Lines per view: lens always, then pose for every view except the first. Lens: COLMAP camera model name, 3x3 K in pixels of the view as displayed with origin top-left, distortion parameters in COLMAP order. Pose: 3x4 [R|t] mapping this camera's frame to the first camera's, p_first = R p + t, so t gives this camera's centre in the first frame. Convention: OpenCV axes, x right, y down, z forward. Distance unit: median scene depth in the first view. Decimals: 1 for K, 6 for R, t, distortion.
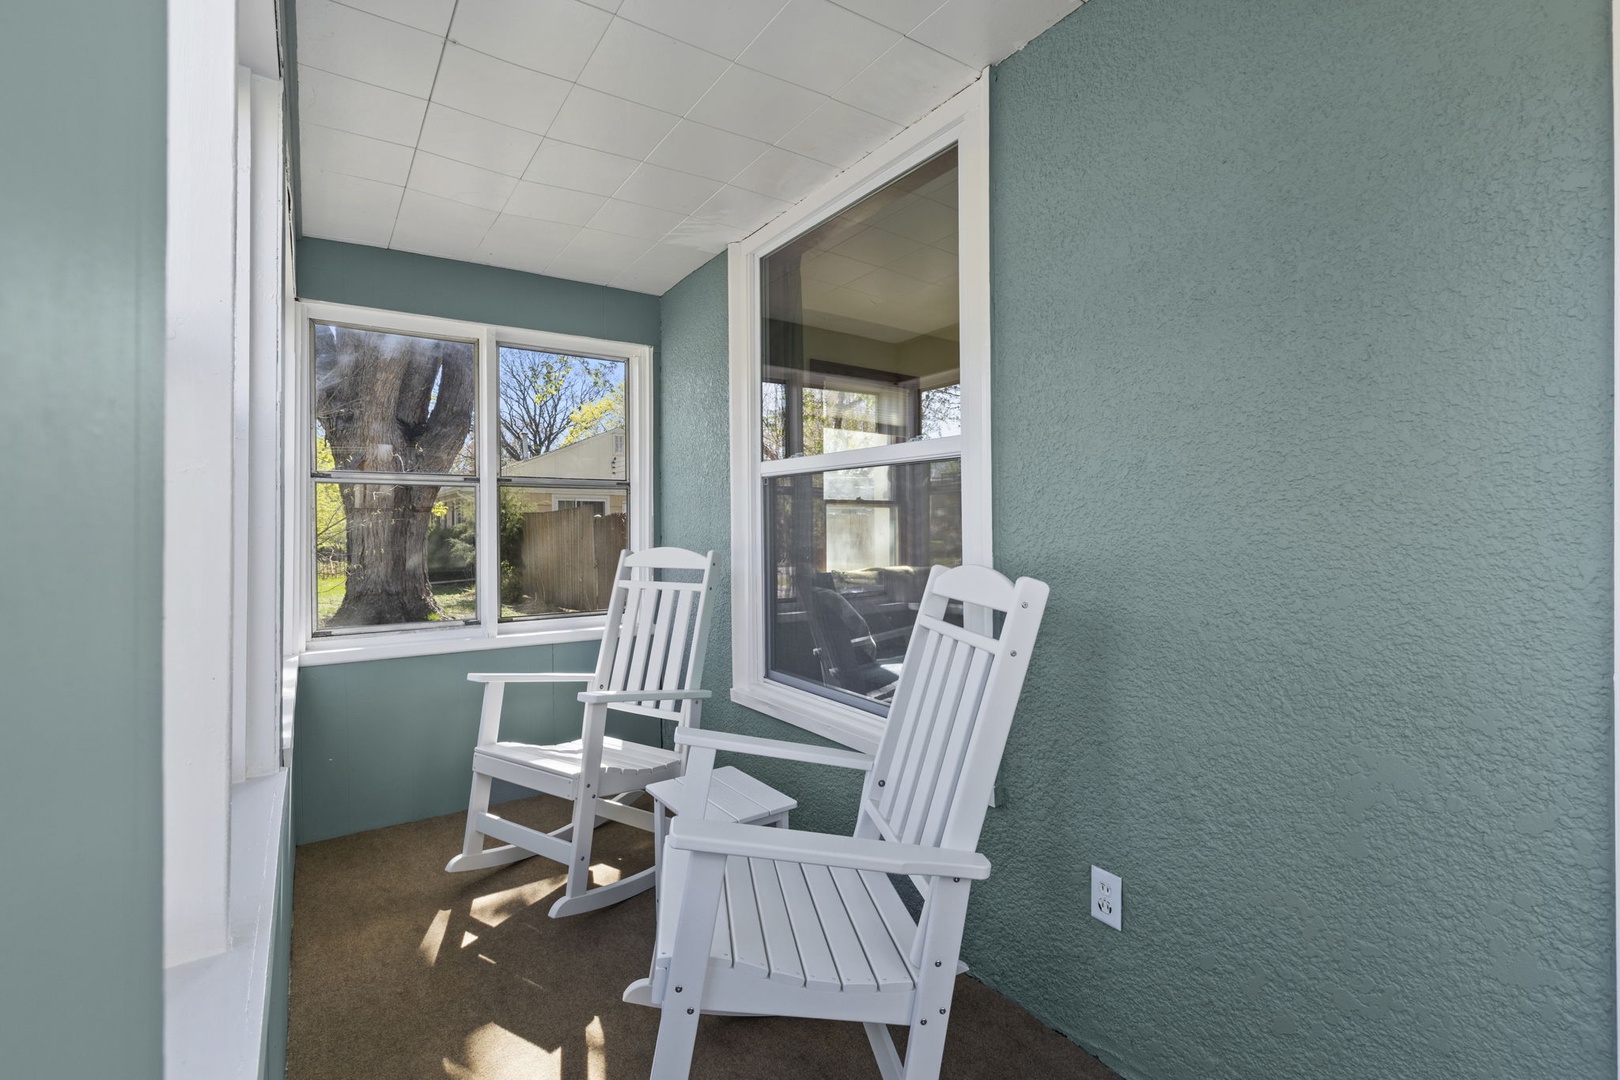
lens RADIAL K [[730.7, 0, 818.2], [0, 730.7, 532.6], [0, 0, 1]] dist [0.010831, -0.001019]
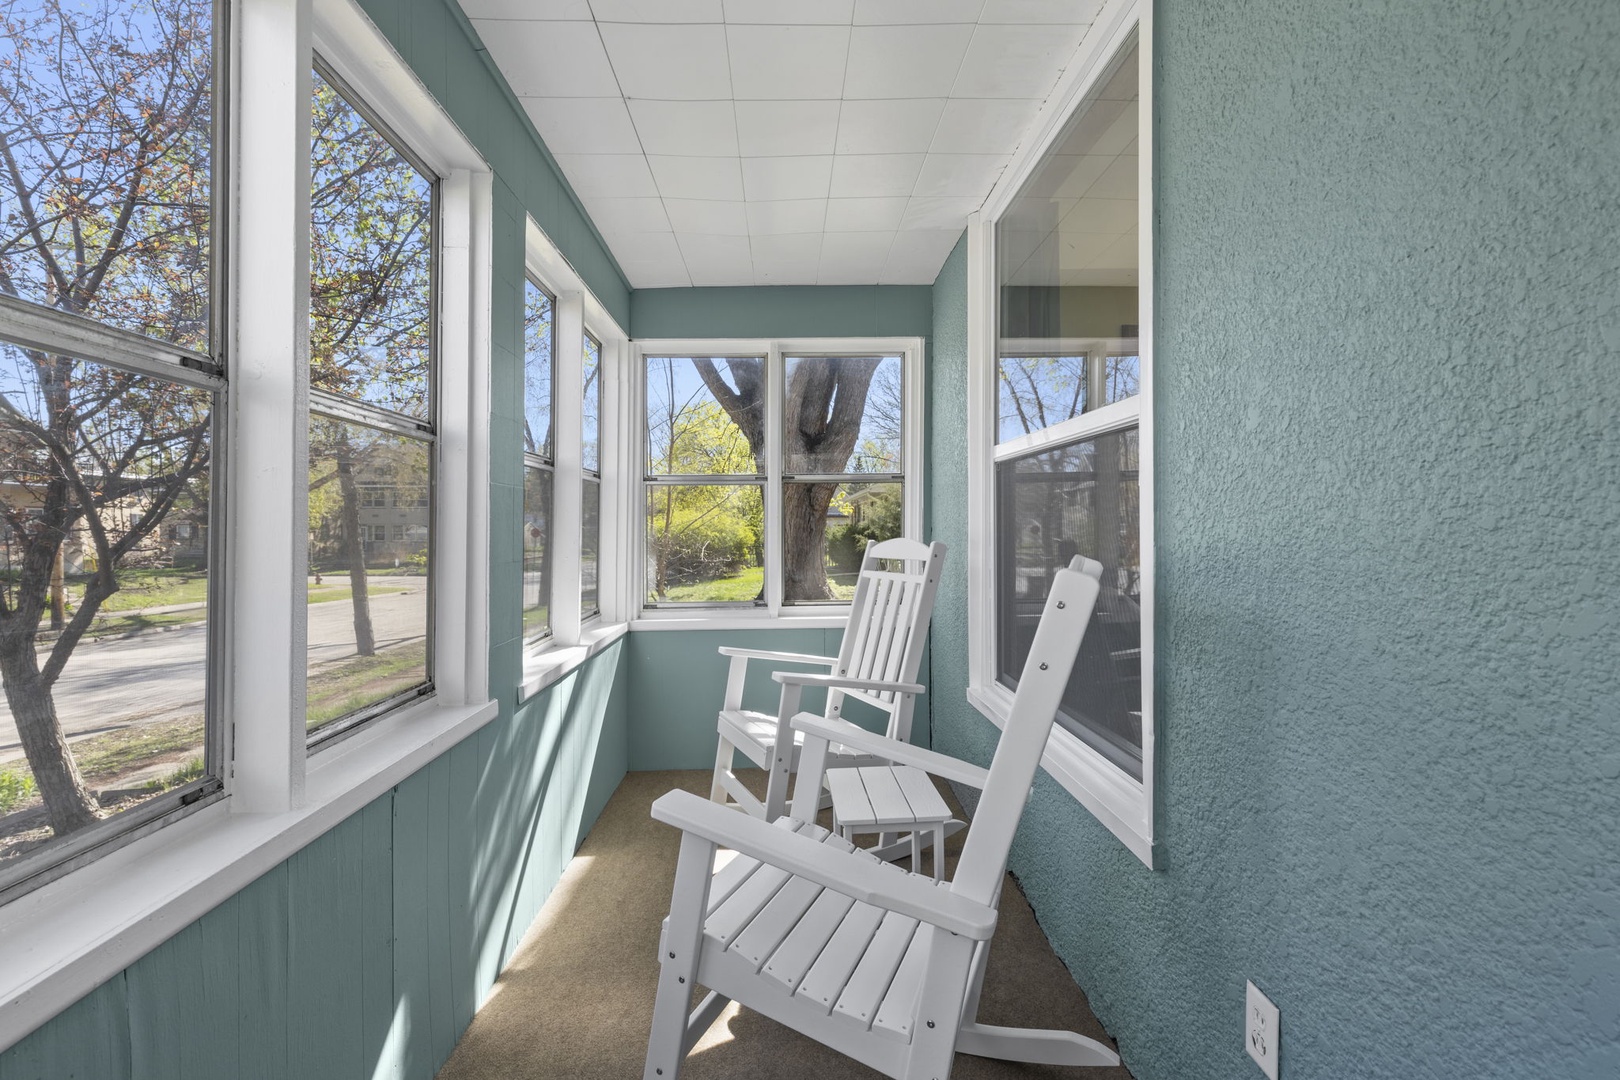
lens RADIAL K [[730.7, 0, 810.9], [0, 730.7, 539.3], [0, 0, 1]] dist [0.010831, -0.001019]
pose [[0.845765, 0.004780, -0.533534, 0.352717], [0.001934, 0.999926, 0.012026, 0.014987], [0.533552, -0.011203, 0.845693, 0.156833]]
